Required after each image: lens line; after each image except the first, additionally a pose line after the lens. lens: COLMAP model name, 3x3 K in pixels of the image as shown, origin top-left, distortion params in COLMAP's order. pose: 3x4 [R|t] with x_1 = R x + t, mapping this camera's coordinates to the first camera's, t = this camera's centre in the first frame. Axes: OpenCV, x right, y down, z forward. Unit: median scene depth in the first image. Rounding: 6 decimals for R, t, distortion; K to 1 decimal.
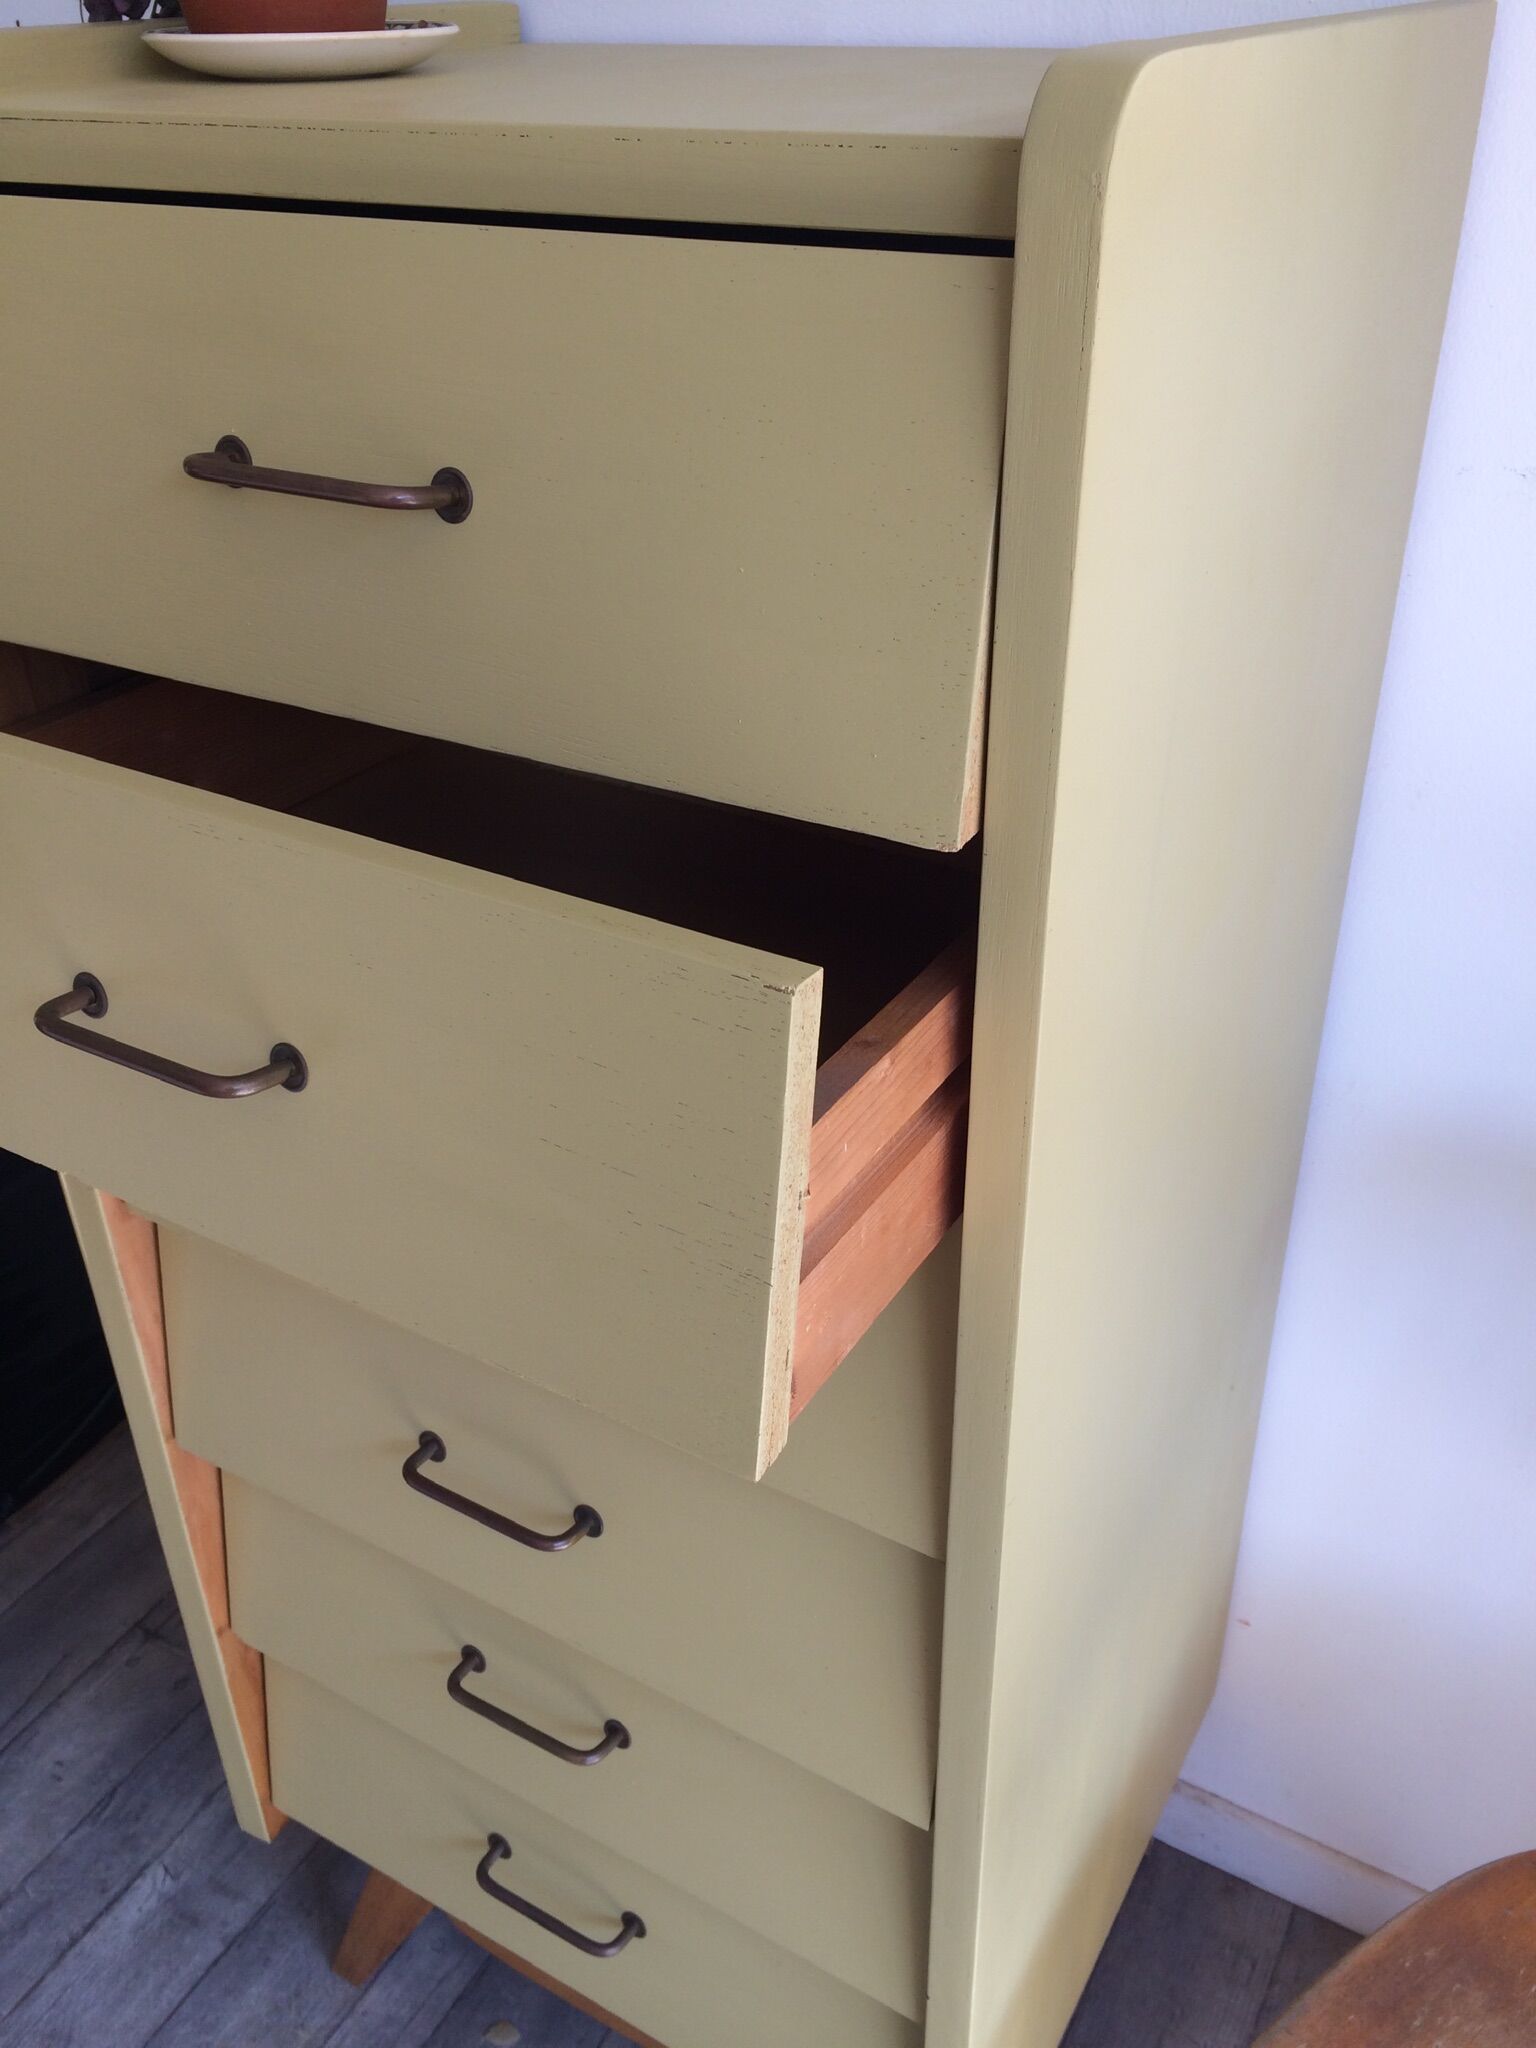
lens RADIAL K [[1763.9, 0, 760.9], [0, 1763.9, 1020.3], [0, 0, 1]] dist [0.080231, -0.112222]
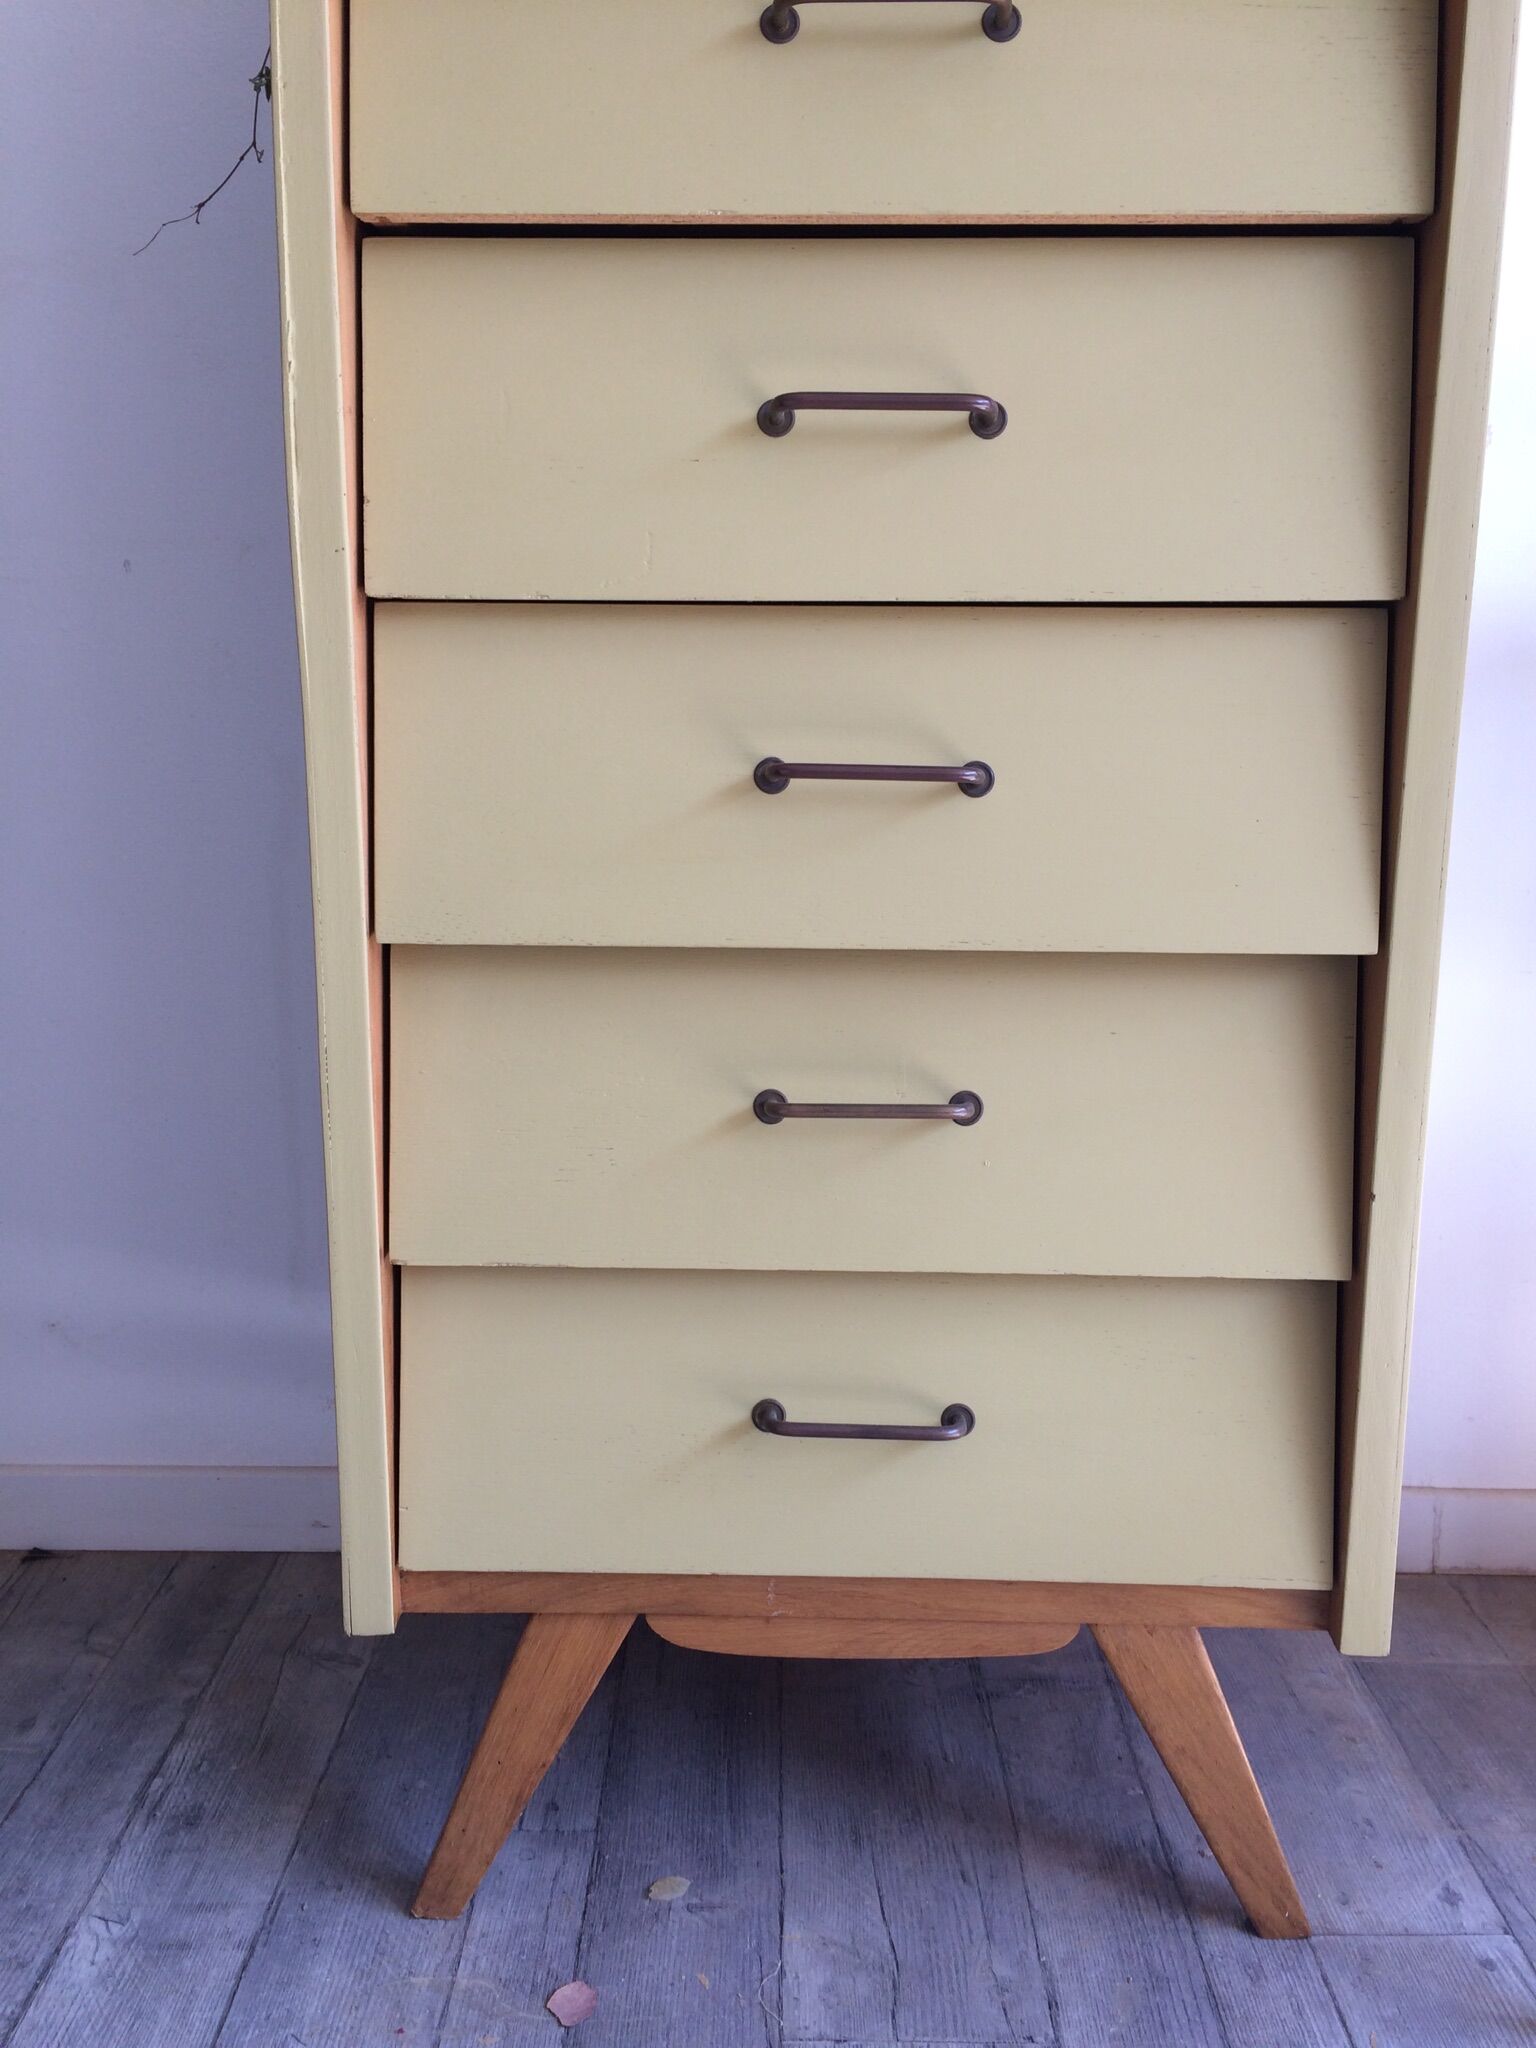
lens RADIAL K [[1763.9, 0, 770.5], [0, 1763.9, 1039.6], [0, 0, 1]] dist [0.080231, -0.112222]
pose [[0.866513, -0.062095, 0.495277, -0.459652], [0.233029, 0.927792, -0.291375, 0.446821], [-0.441421, 0.367894, 0.818414, 0.191746]]
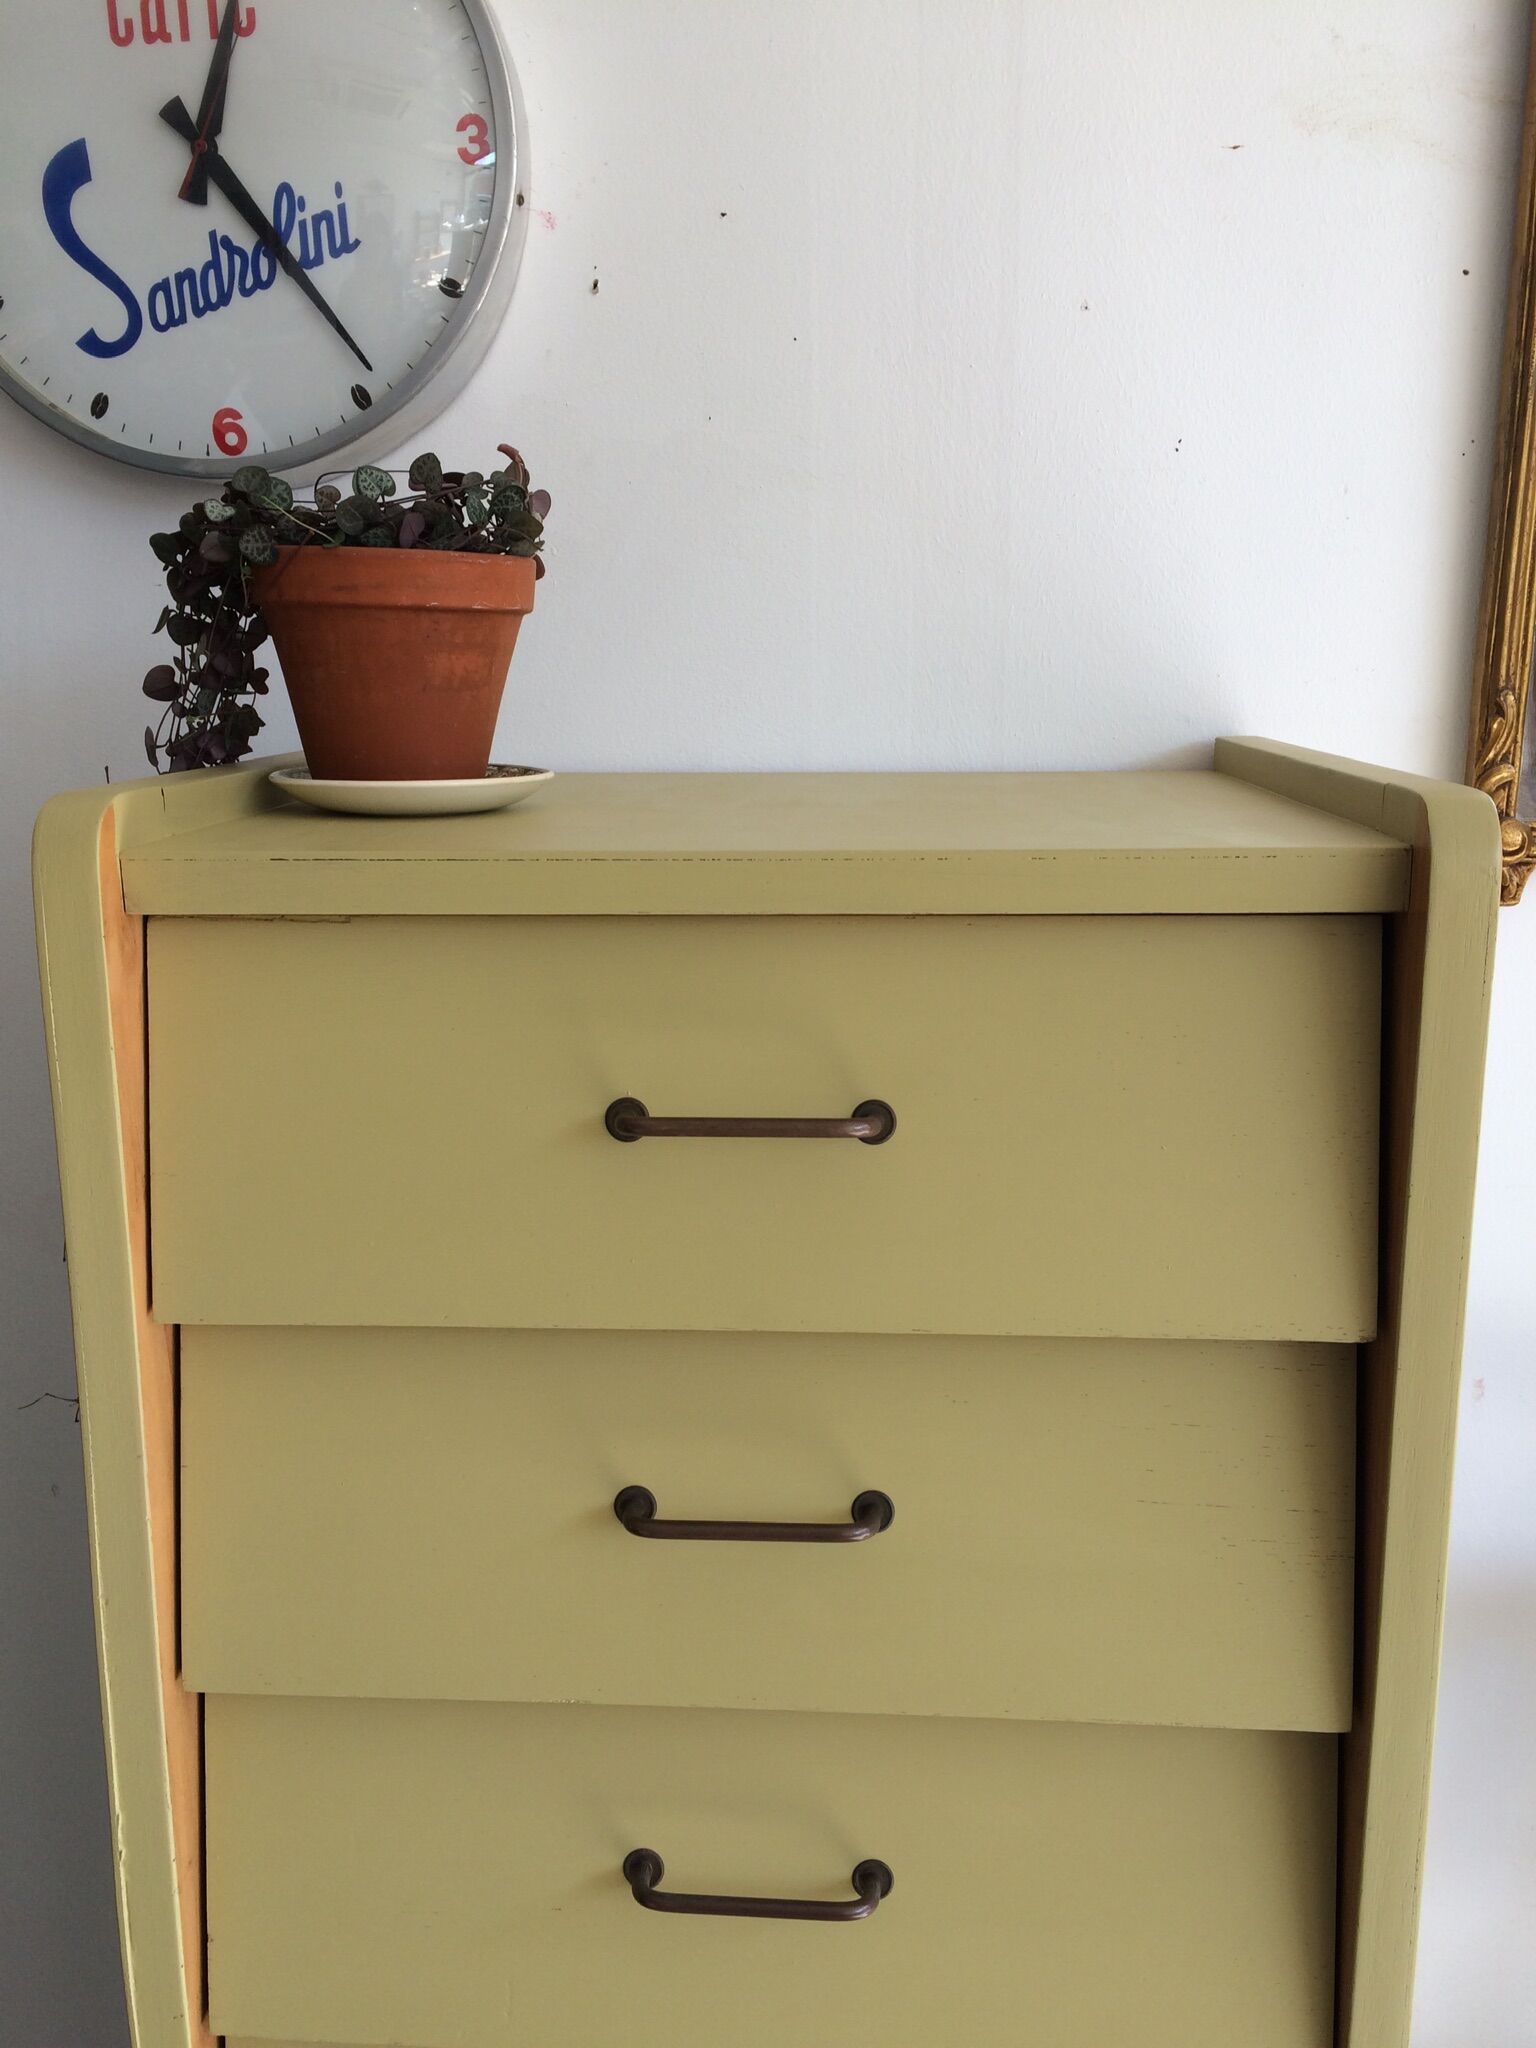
lens RADIAL K [[1833.3, 0, 776.3], [0, 1833.3, 1037.8], [0, 0, 1]] dist [0.060439, -0.082282]
pose [[0.888795, -0.068472, 0.453161, -0.348640], [0.223188, 0.928273, -0.297484, -0.005745], [-0.400287, 0.365543, 0.840326, 0.001622]]
